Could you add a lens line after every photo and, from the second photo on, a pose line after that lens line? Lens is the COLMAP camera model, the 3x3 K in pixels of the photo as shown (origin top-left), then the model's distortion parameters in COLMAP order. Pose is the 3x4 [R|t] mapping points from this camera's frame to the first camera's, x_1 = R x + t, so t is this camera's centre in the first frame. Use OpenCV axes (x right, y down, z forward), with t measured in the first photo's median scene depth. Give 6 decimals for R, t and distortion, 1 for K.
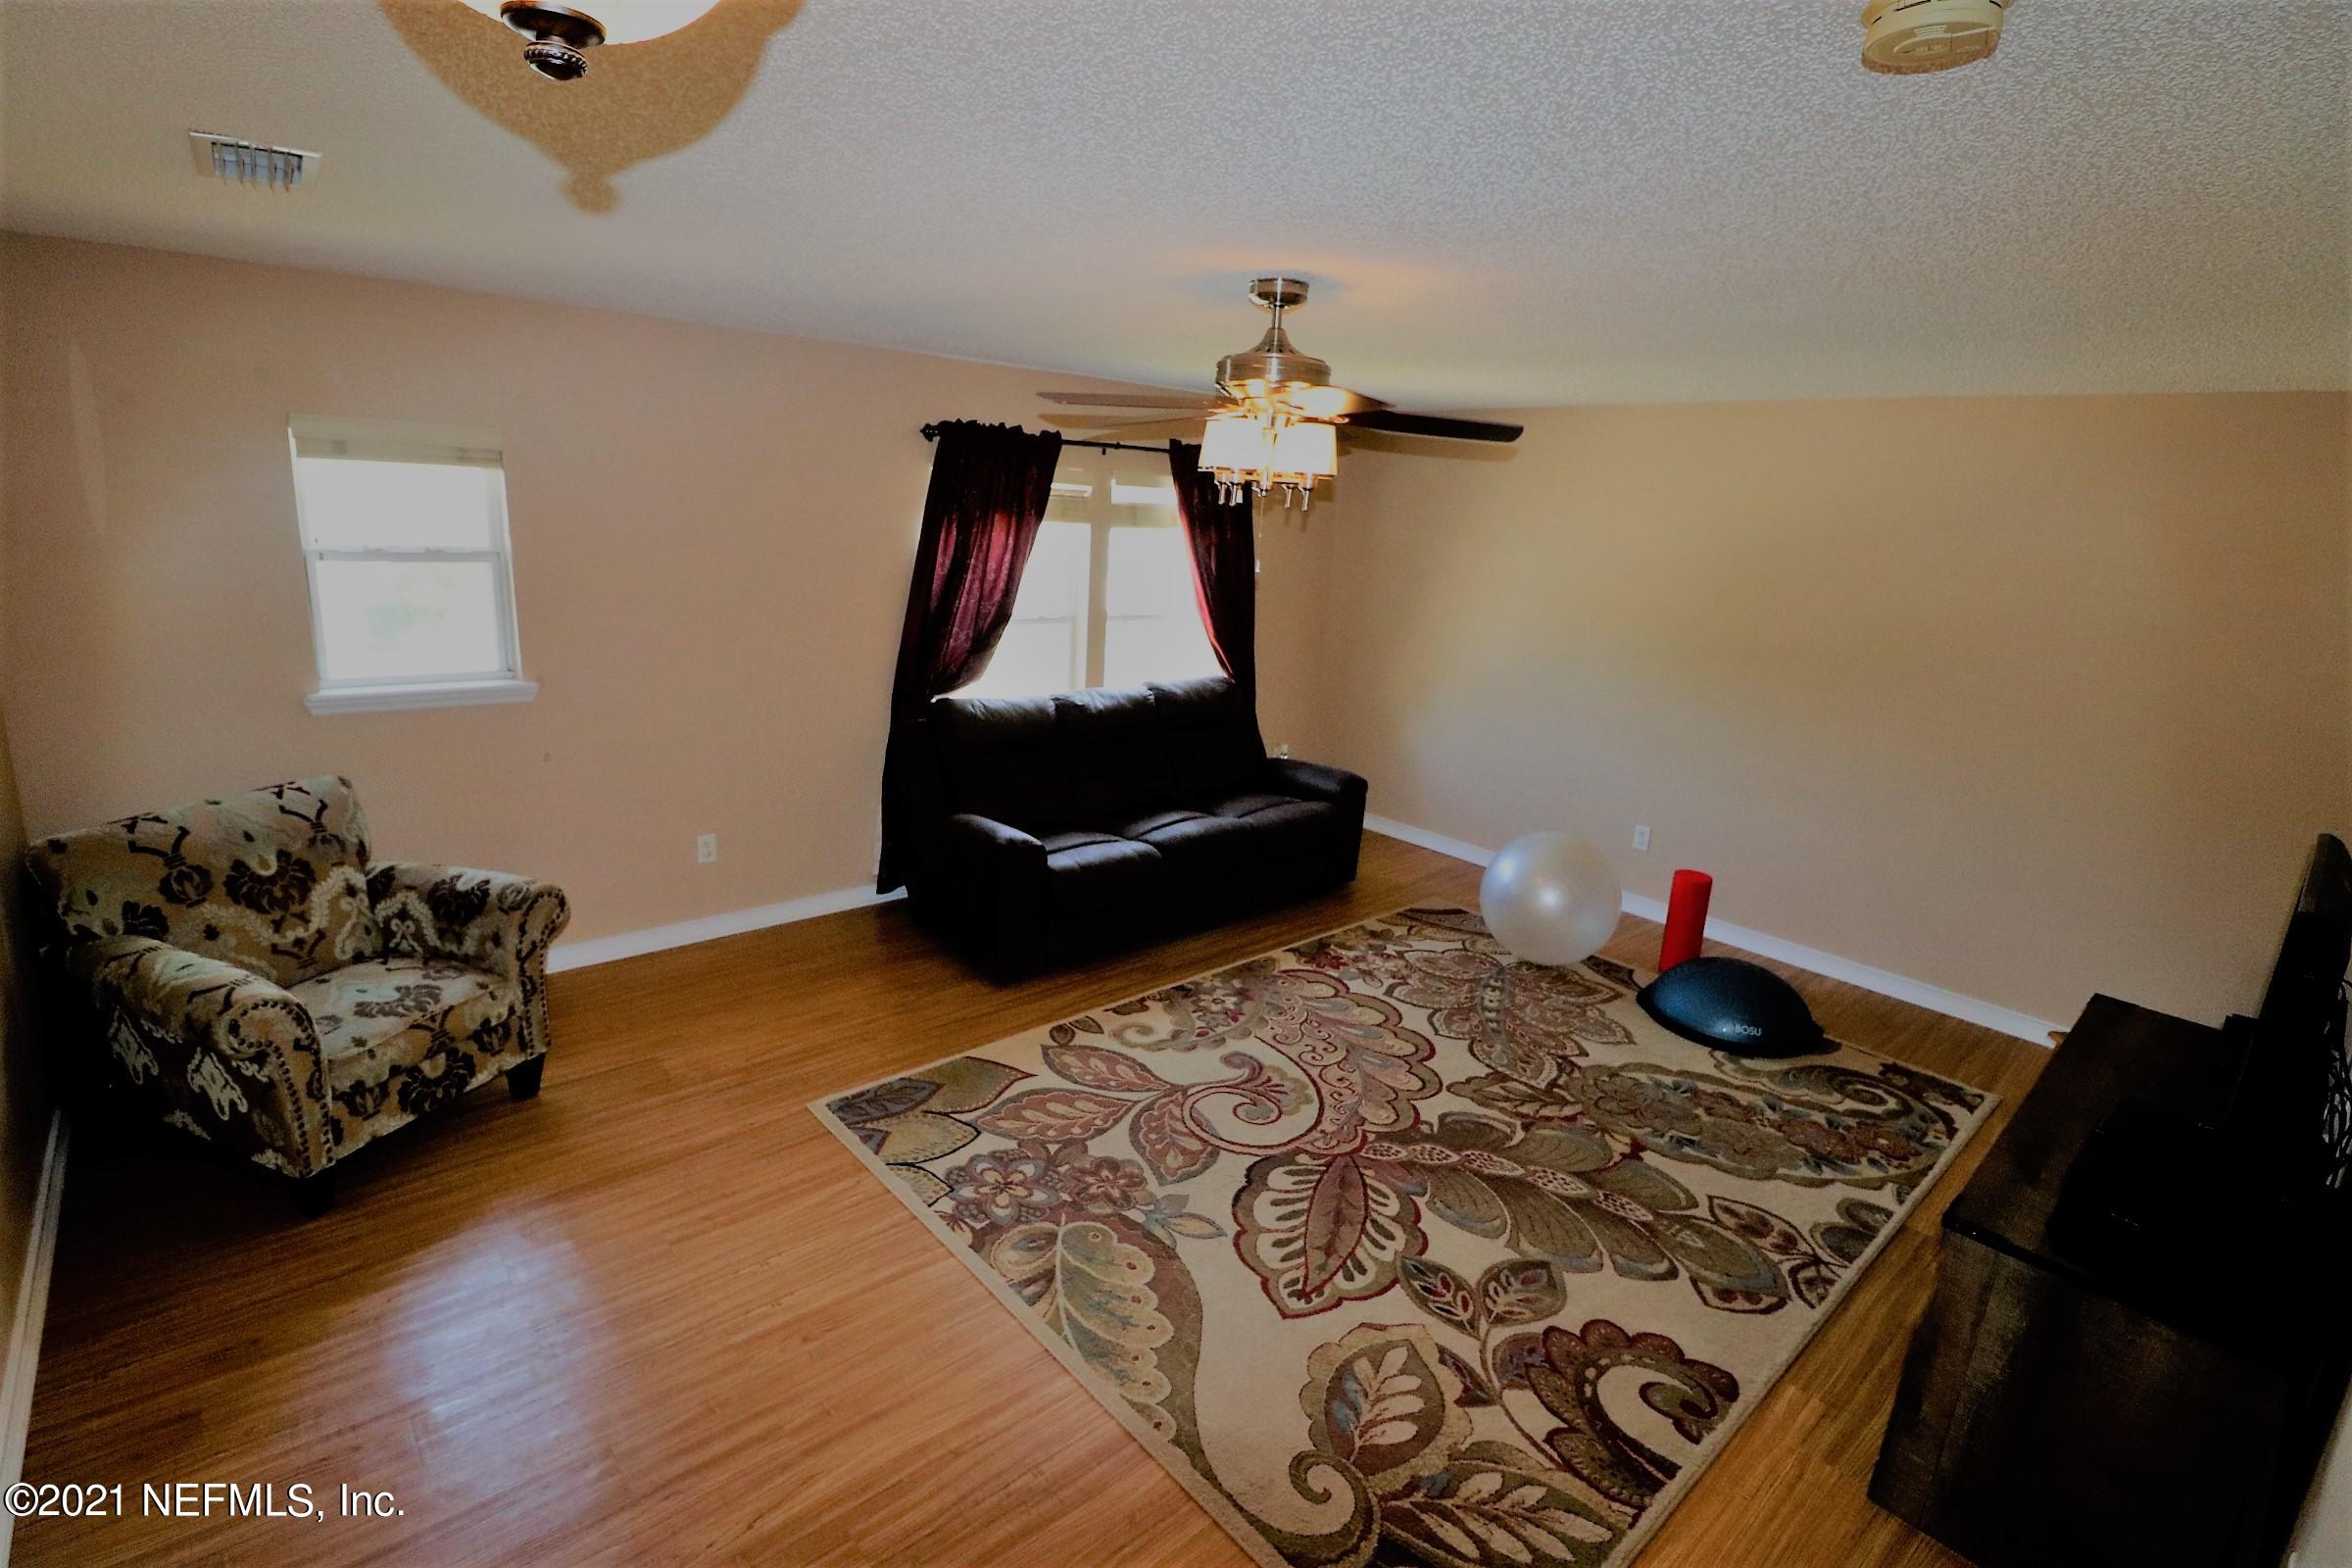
lens RADIAL K [[1105.5, 0, 1177.9], [0, 1105.5, 781.4], [0, 0, 1]] dist [-0.010673, -0.002112]
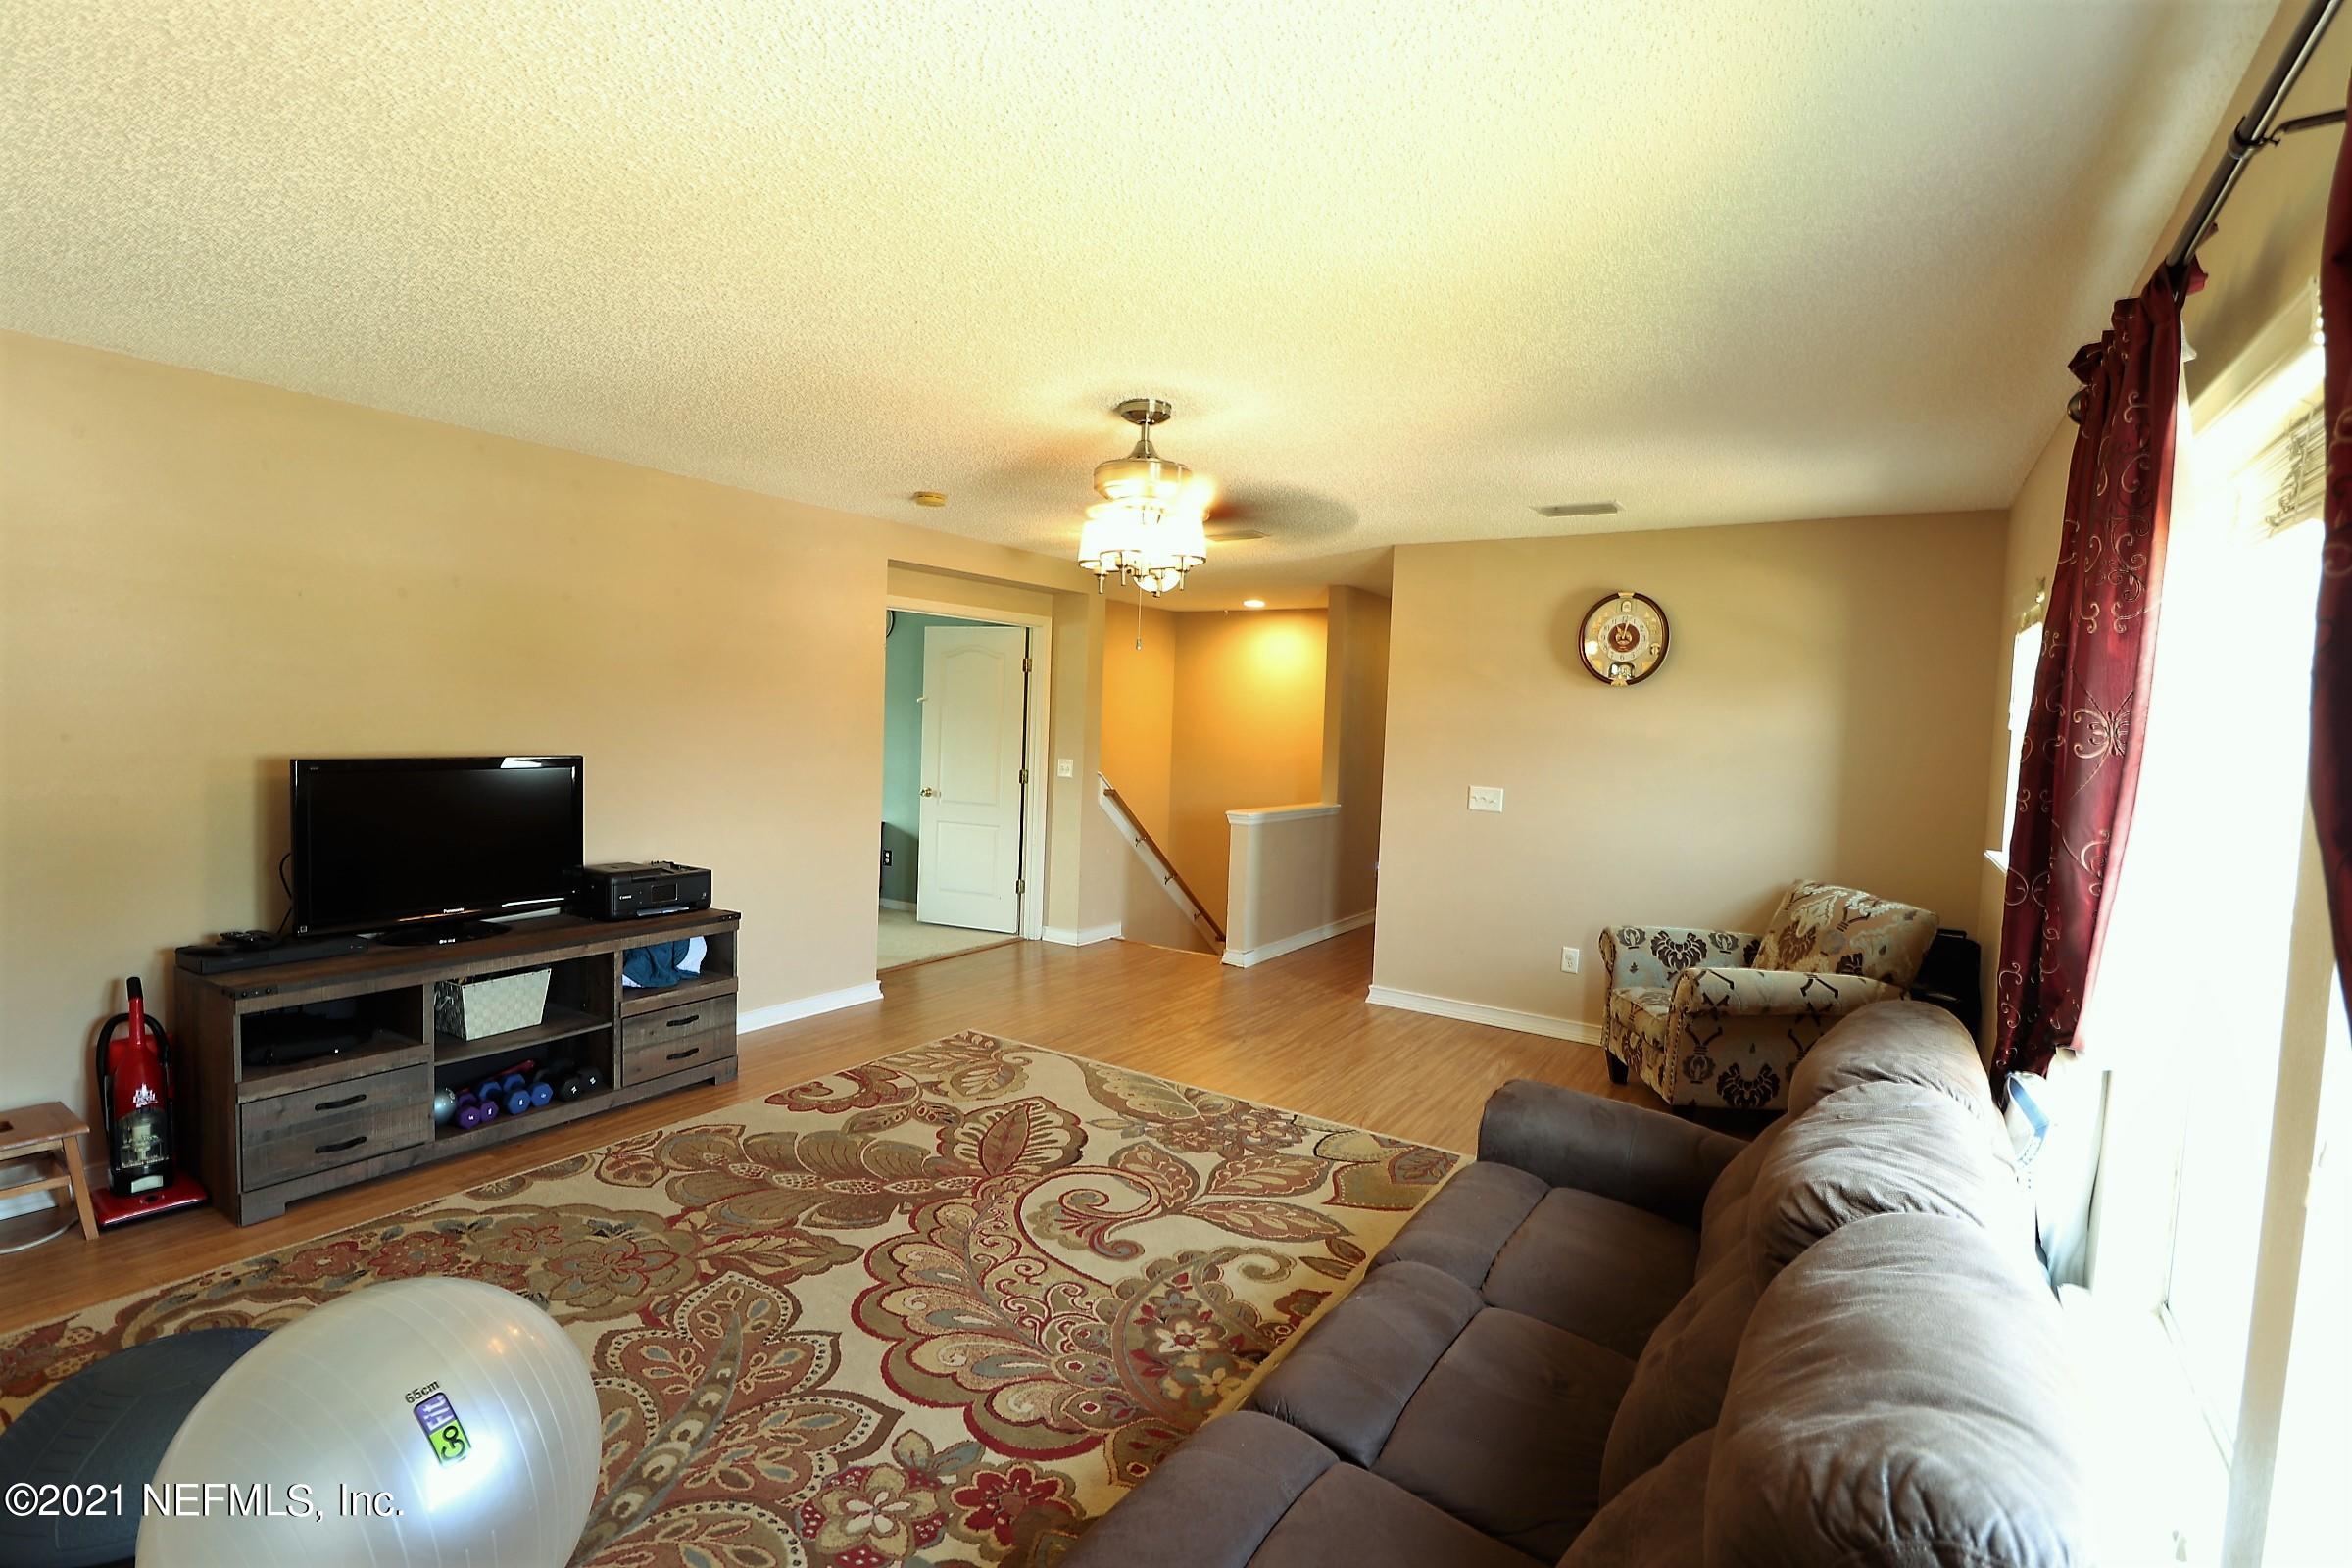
lens RADIAL K [[1105.5, 0, 1174.4], [0, 1105.5, 783.1], [0, 0, 1]] dist [-0.010673, -0.002112]
pose [[-0.960700, -0.069570, -0.268730, 0.285029], [-0.147076, 0.948604, 0.280211, -0.334217], [0.235424, 0.308723, -0.921556, 1.821377]]
